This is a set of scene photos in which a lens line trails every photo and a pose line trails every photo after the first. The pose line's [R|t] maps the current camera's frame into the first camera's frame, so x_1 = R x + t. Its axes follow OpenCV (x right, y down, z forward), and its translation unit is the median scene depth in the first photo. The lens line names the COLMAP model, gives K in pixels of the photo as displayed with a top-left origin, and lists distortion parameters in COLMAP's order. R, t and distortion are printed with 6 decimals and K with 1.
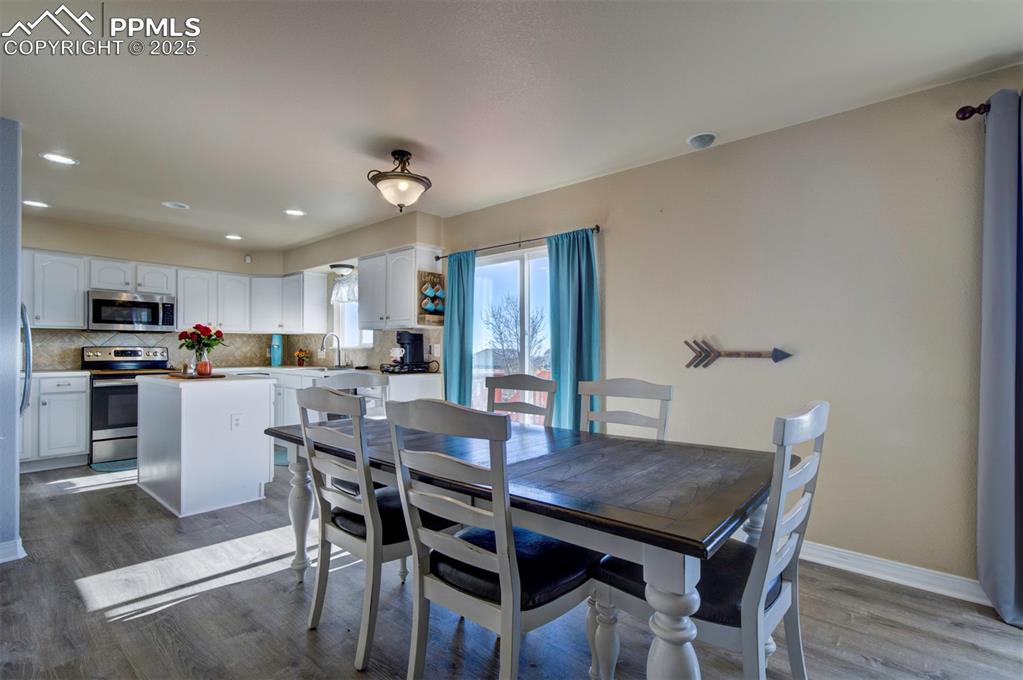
lens RADIAL K [[466.2, 0, 498.7], [0, 466.2, 354.8], [0, 0, 1]] dist [0.018948, -0.000165]
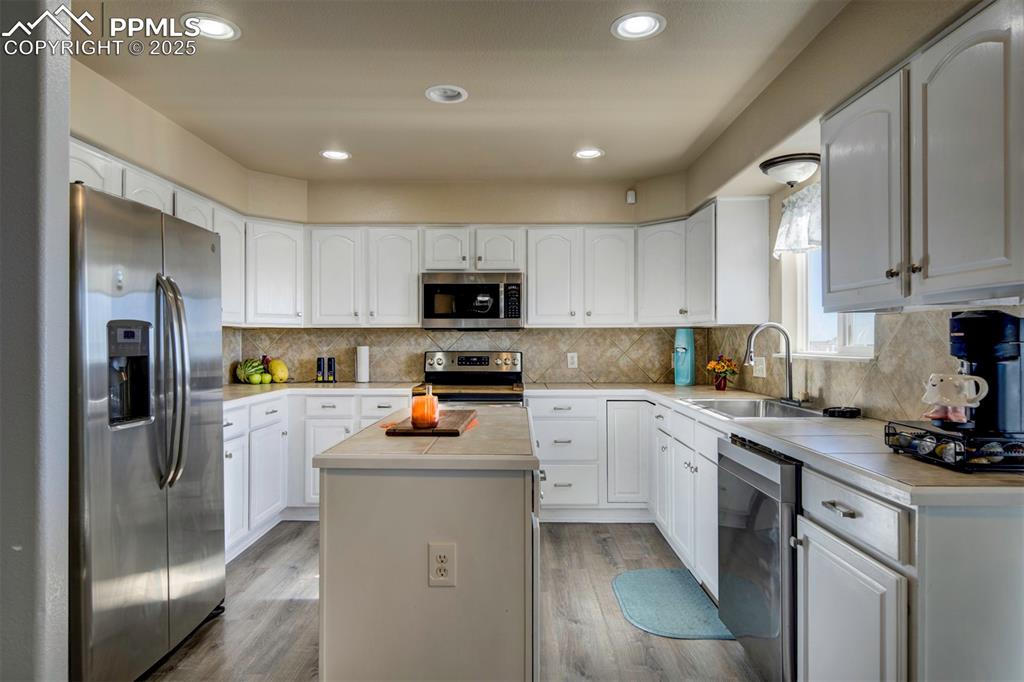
lens RADIAL K [[581.9, 0, 513.4], [0, 581.9, 333.9], [0, 0, 1]] dist [0.005842, -0.002122]
pose [[0.648345, -0.011888, -0.761254, -0.118184], [-0.008247, 0.999710, -0.022636, -0.026184], [0.761302, 0.020953, 0.648059, 0.555046]]
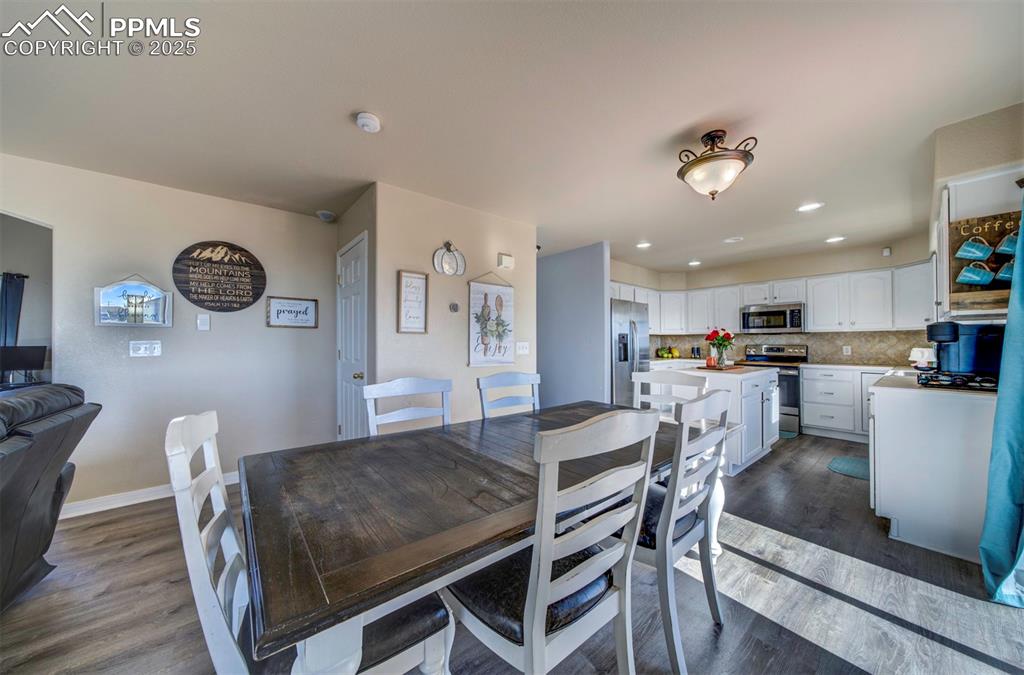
lens RADIAL K [[345.8, 0, 513.5], [0, 345.8, 340.2], [0, 0, 1]] dist [0.002468, 0.000152]
pose [[-0.158980, -0.009758, -0.987234, 0.339607], [-0.012775, 0.999888, -0.007826, -0.014435], [0.987199, 0.011368, -0.159087, 0.473389]]
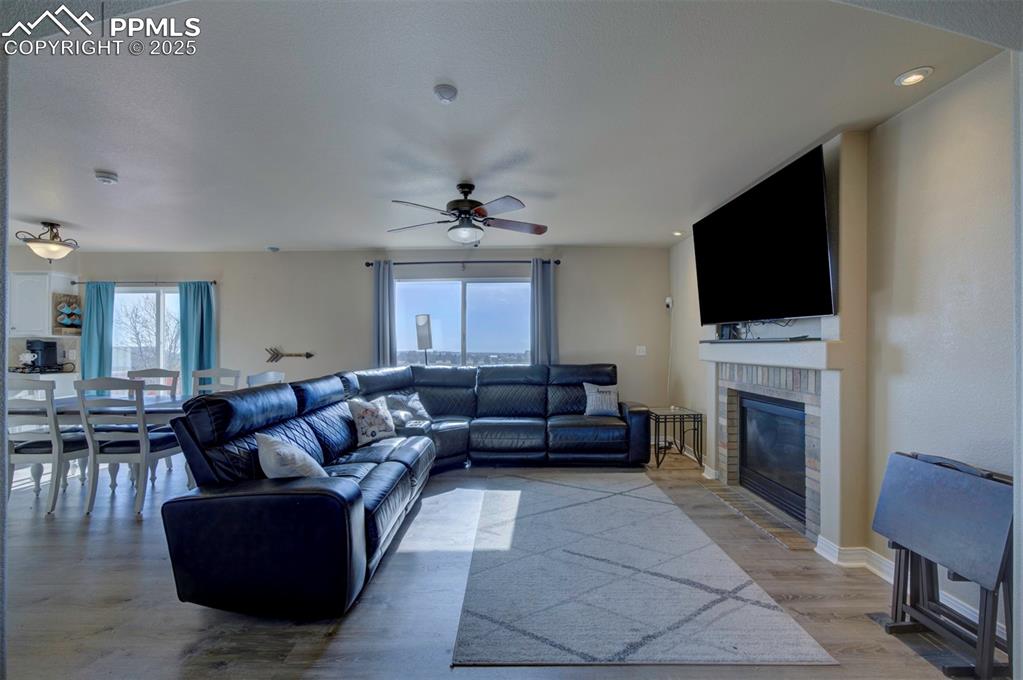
lens RADIAL K [[429.6, 0, 513.4], [0, 429.6, 343.1], [0, 0, 1]] dist [0.000863, 0.000114]
pose [[0.748027, -0.001710, 0.663666, -0.010850], [0.012642, 0.999852, -0.011673, -0.012239], [-0.663548, 0.017122, 0.747938, -0.664220]]
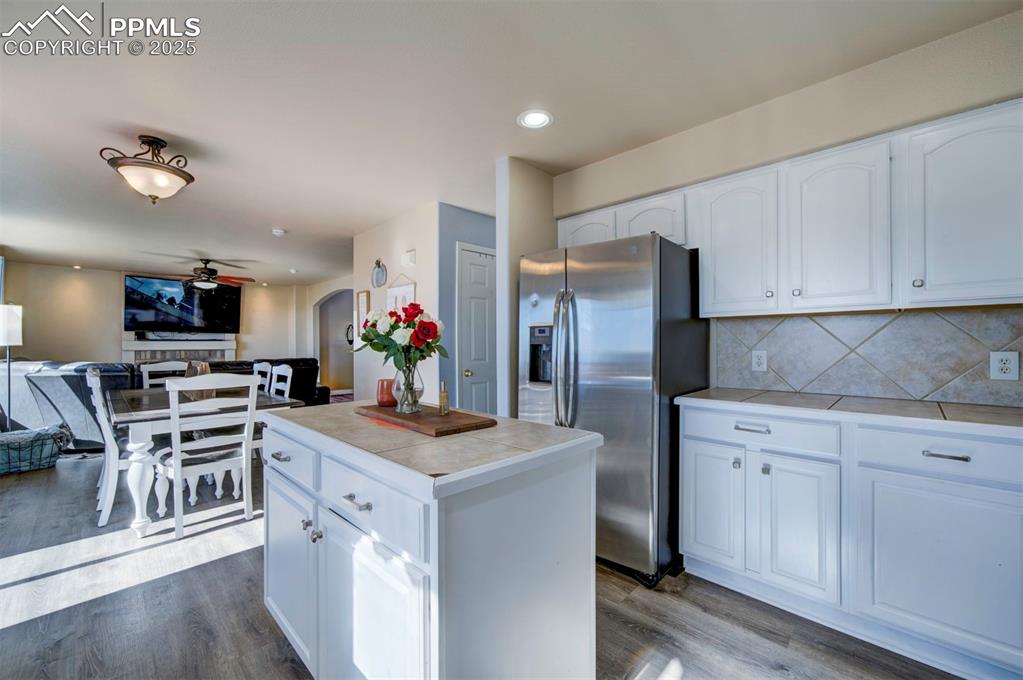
lens RADIAL K [[401.8, 0, 508.8], [0, 401.8, 344.6], [0, 0, 1]] dist [-0.021182, 0.002672]
pose [[-0.998202, -0.001626, 0.059917, -0.613940], [-0.000688, 0.999877, 0.015679, -0.024565], [-0.059935, 0.015610, -0.998080, 1.127751]]
